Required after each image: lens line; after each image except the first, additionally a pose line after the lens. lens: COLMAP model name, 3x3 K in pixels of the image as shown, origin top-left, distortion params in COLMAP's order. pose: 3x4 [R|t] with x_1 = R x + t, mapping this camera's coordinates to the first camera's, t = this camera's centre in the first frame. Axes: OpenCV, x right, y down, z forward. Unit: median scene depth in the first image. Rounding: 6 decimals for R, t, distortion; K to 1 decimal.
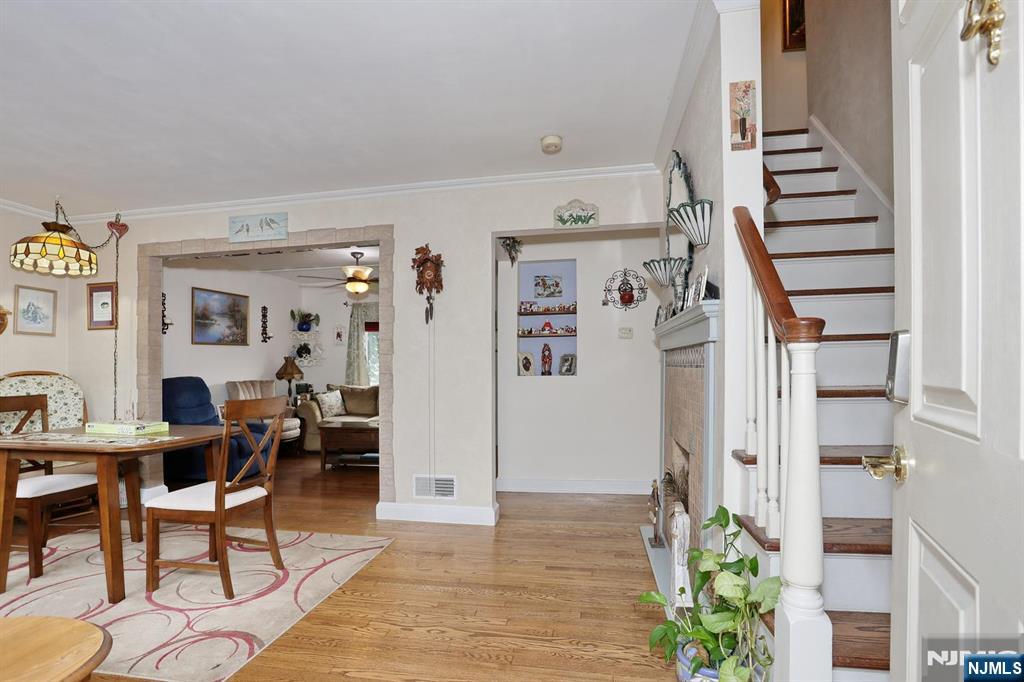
lens RADIAL K [[514.3, 0, 507.8], [0, 514.3, 363.1], [0, 0, 1]] dist [-0.048958, 0.001298]
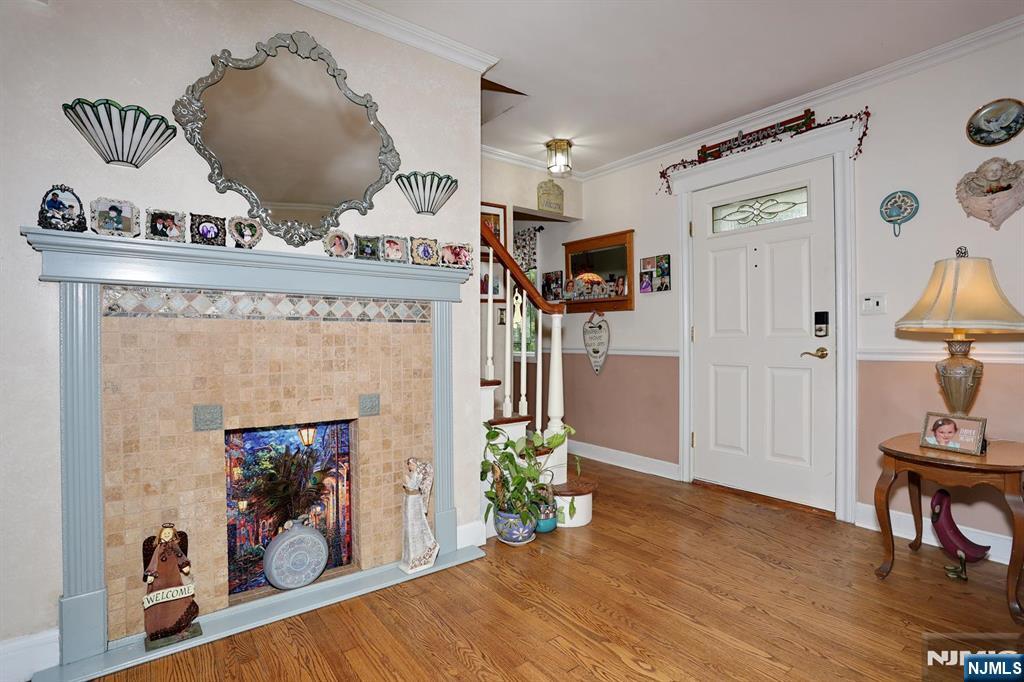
lens RADIAL K [[495.0, 0, 507.9], [0, 495.0, 339.6], [0, 0, 1]] dist [-0.078932, 0.031445]
pose [[-0.736241, 0.009404, 0.676654, -0.254606], [0.005079, 0.999952, -0.008372, 0.030219], [-0.676701, -0.002727, -0.736253, 0.887609]]
